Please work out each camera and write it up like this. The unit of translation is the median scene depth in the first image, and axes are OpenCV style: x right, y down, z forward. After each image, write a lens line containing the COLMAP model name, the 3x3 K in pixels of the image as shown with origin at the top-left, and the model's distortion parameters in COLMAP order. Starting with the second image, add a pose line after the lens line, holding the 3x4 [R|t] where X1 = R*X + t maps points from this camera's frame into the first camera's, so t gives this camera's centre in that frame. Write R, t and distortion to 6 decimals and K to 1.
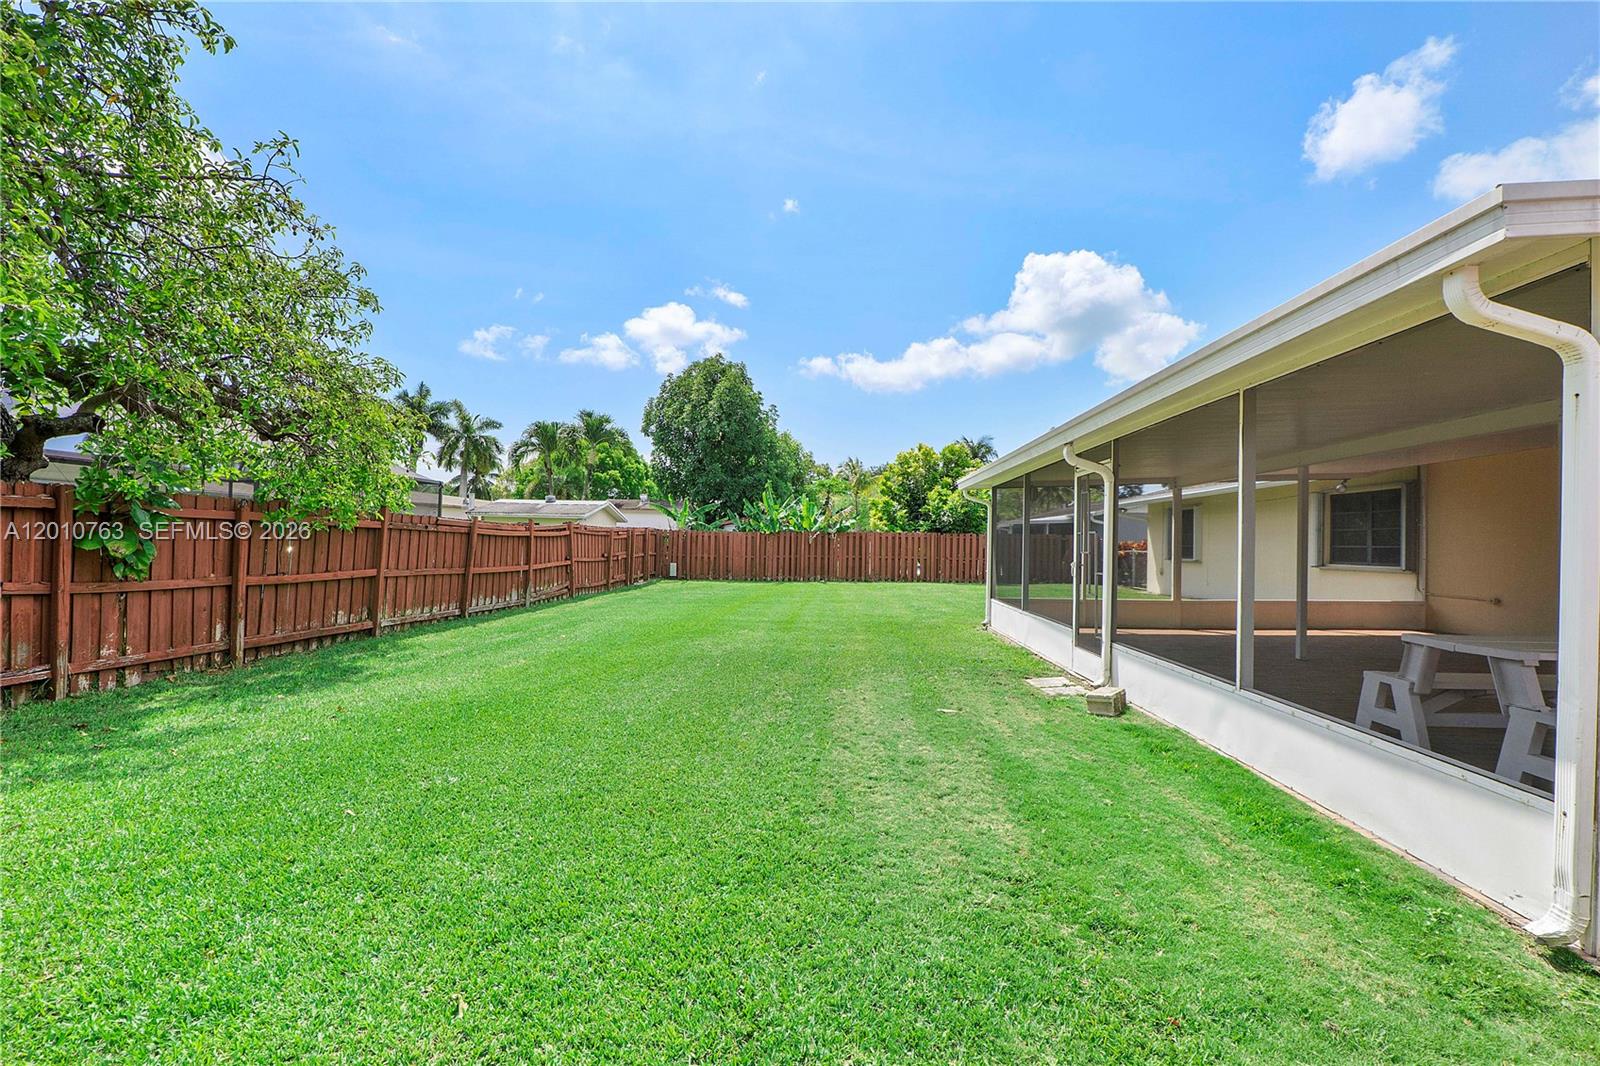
lens RADIAL K [[683.5, 0, 789.8], [0, 683.5, 541.4], [0, 0, 1]] dist [-0.007347, -0.000216]
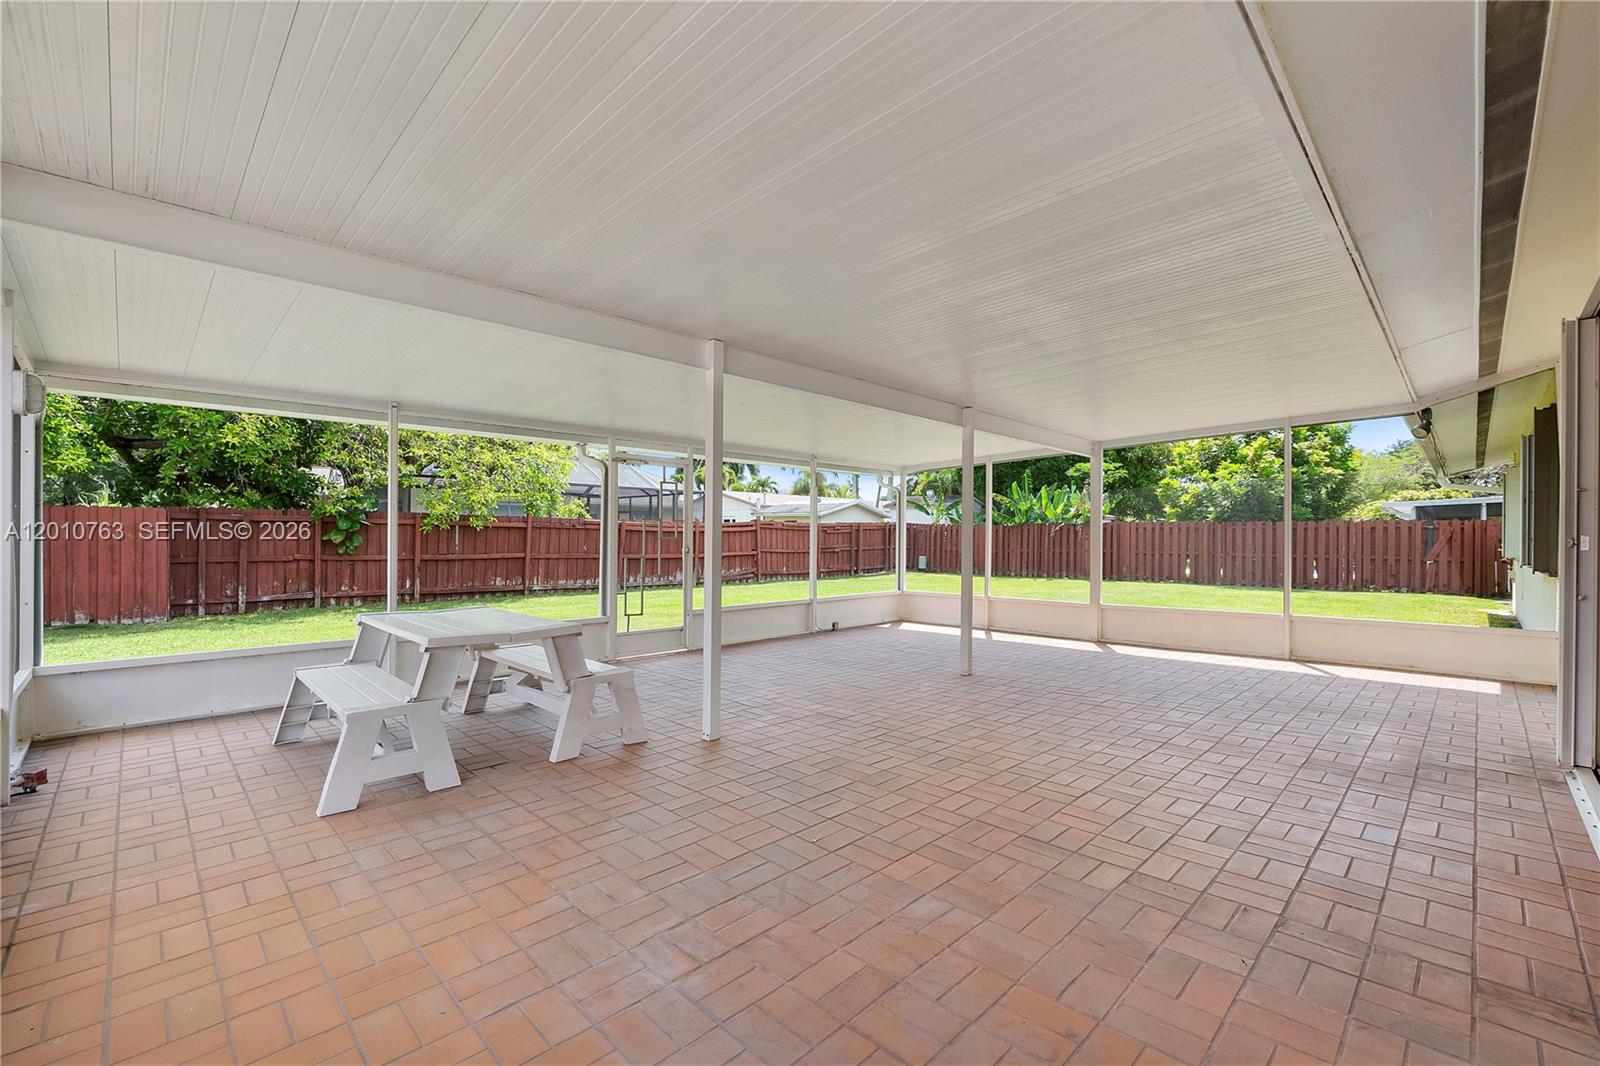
lens RADIAL K [[683.5, 0, 796.8], [0, 683.5, 530.8], [0, 0, 1]] dist [-0.007347, -0.000216]
pose [[0.764835, -0.012631, -0.644103, 0.922021], [0.005944, 0.999904, -0.012550, 0.012666], [0.644199, 0.005770, 0.764836, 0.187285]]
